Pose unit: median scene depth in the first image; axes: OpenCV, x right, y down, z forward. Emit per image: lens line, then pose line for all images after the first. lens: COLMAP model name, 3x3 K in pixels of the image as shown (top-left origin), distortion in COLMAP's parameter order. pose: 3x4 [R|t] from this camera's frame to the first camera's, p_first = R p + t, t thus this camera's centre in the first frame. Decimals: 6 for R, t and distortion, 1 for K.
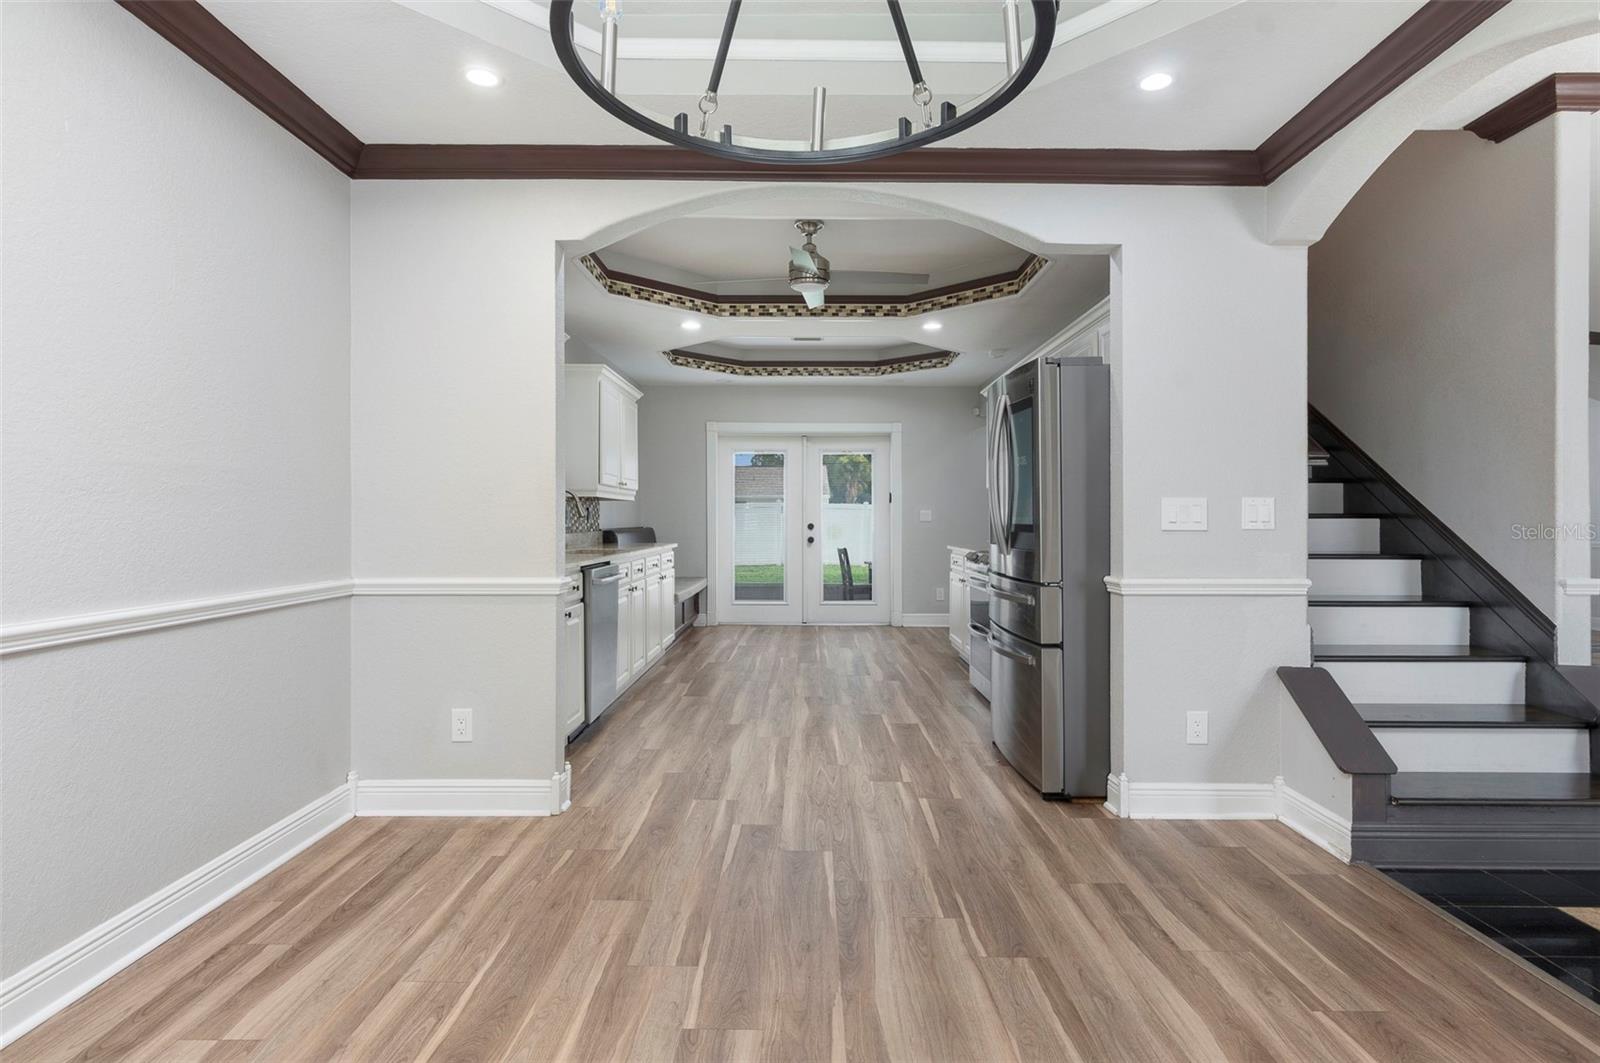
lens RADIAL K [[834.2, 0, 798.6], [0, 834.2, 525.8], [0, 0, 1]] dist [0.003151, -0.000398]
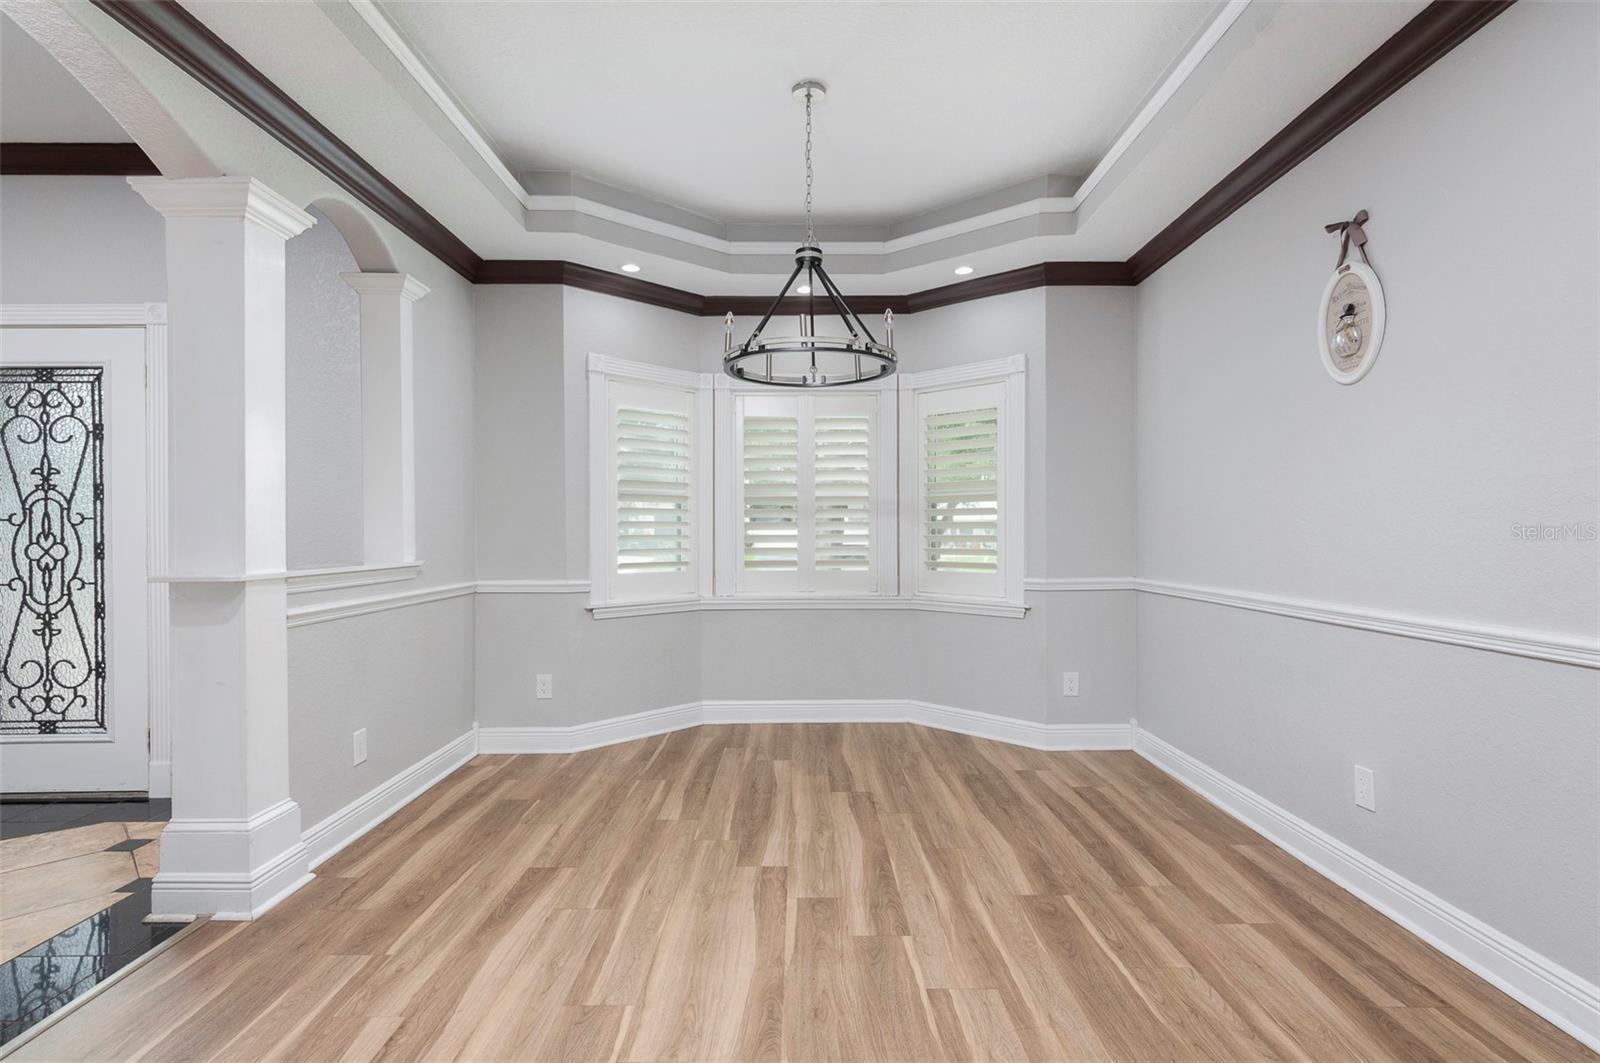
lens RADIAL K [[797.3, 0, 798.8], [0, 797.3, 532.8], [0, 0, 1]] dist [0.005147, -0.000740]
pose [[-0.999936, 0.002423, -0.011014, 0.041846], [0.002348, 0.999974, 0.006863, -0.026245], [0.011030, 0.006837, -0.999916, 2.006485]]
